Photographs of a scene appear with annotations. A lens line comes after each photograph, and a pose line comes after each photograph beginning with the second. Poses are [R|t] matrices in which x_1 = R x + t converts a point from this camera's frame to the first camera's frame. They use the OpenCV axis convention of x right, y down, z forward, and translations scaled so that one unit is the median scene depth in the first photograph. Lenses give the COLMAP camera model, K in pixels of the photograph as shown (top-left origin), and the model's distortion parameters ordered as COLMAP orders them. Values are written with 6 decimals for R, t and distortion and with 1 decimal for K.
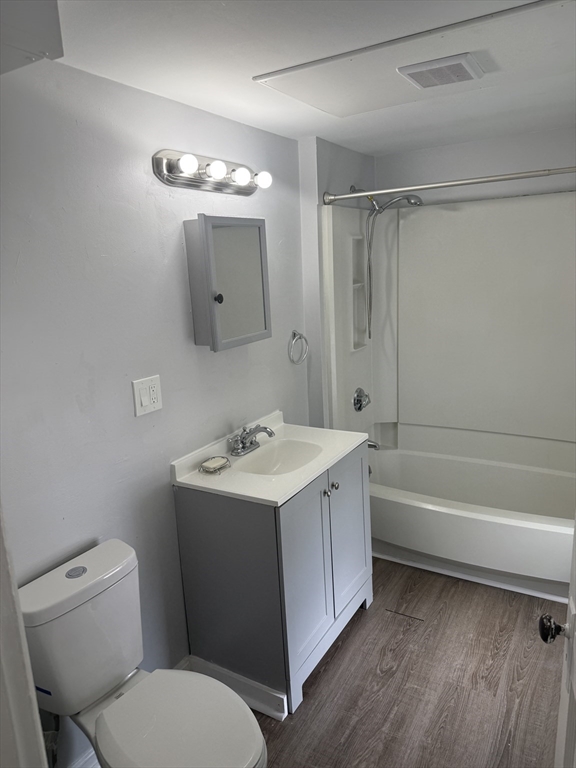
lens RADIAL K [[539.4, 0, 288.0], [0, 539.4, 384.0], [0, 0, 1]] dist [0.045215, -0.053803]
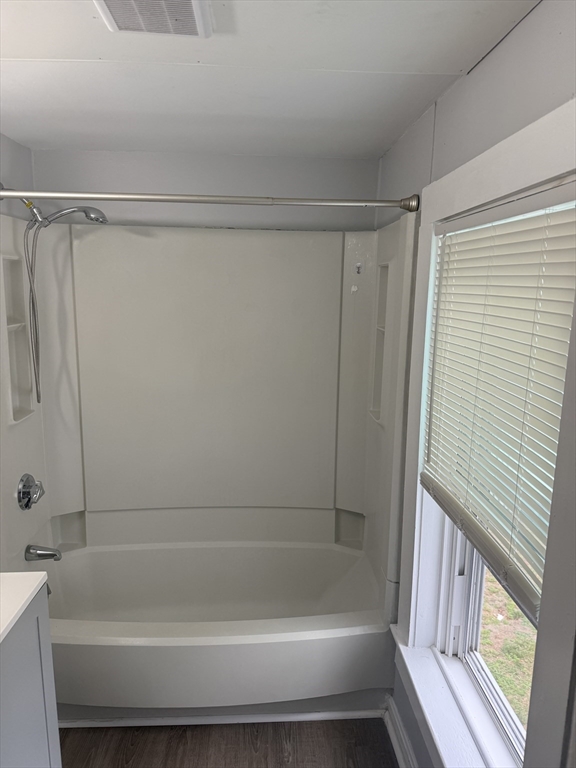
lens RADIAL K [[539.4, 0, 288.0], [0, 539.4, 384.0], [0, 0, 1]] dist [0.045215, -0.053803]
pose [[0.831201, -0.038716, 0.554622, 0.030624], [0.064248, 0.997578, -0.026650, -0.068057], [-0.552247, 0.057785, 0.831675, 0.235418]]
